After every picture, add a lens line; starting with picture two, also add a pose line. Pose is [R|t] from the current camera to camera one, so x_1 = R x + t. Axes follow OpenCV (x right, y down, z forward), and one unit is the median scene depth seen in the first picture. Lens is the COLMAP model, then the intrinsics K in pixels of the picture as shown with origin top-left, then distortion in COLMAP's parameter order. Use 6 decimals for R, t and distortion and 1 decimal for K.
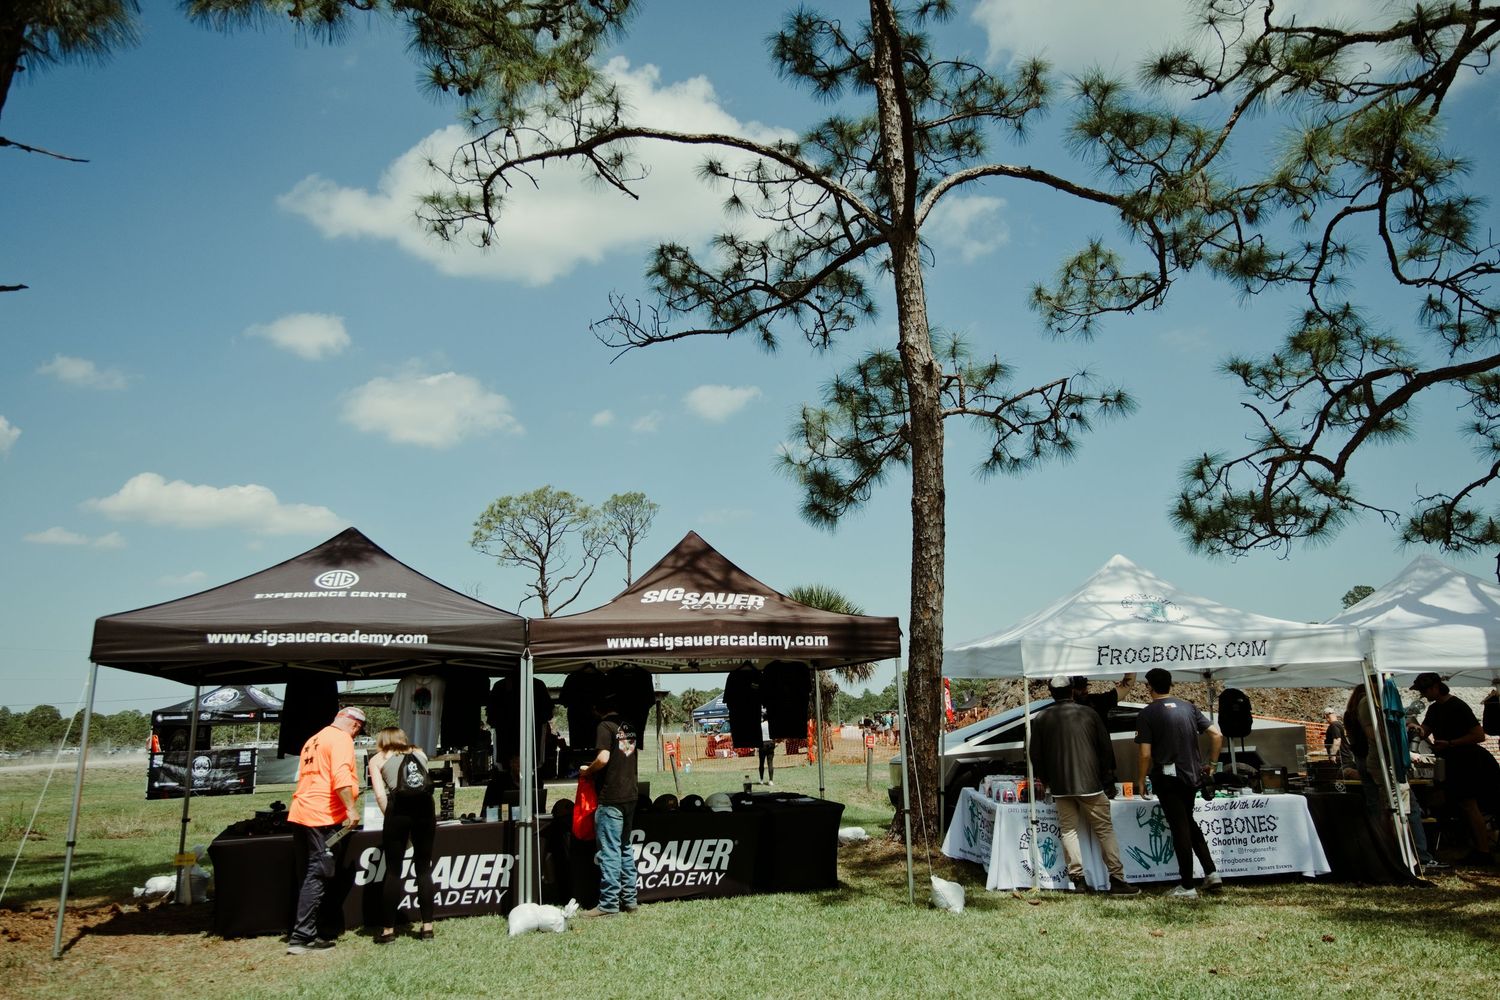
lens RADIAL K [[1218.5, 0, 748.4], [0, 1218.5, 500.8], [0, 0, 1]] dist [0.046287, 0.027402]
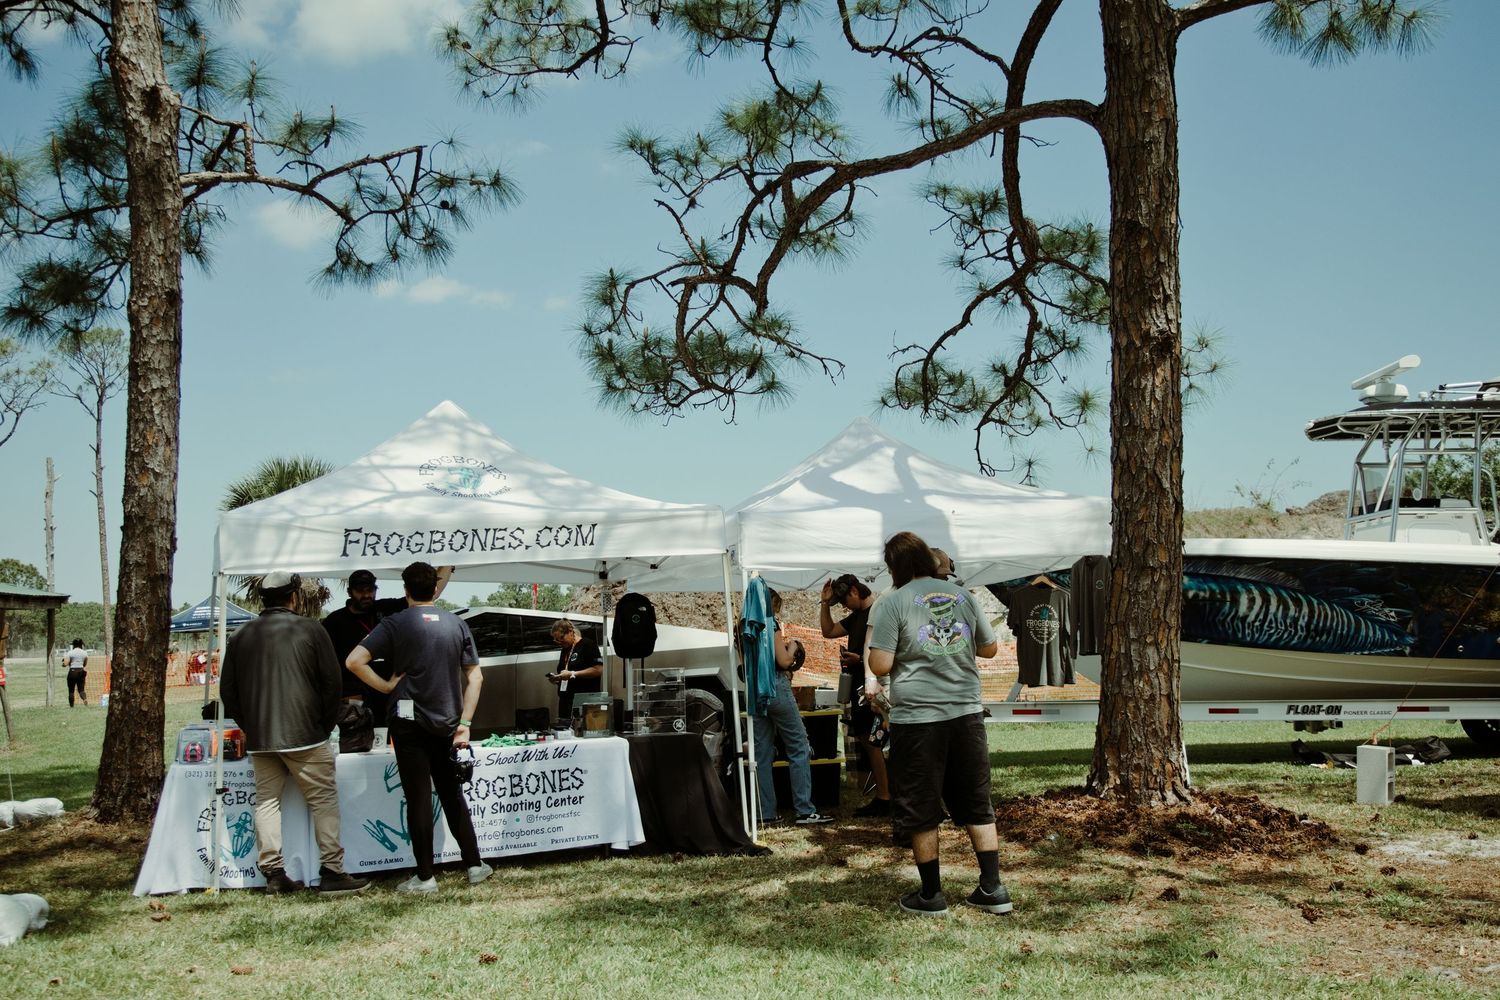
lens RADIAL K [[1506.7, 0, 750.5], [0, 1506.7, 502.0], [0, 0, 1]] dist [0.025920, 0.000000]
pose [[0.961968, 0.024370, 0.272072, 0.245866], [-0.048834, 0.995309, 0.083514, 0.022284], [-0.268760, -0.093624, 0.958646, 0.137355]]
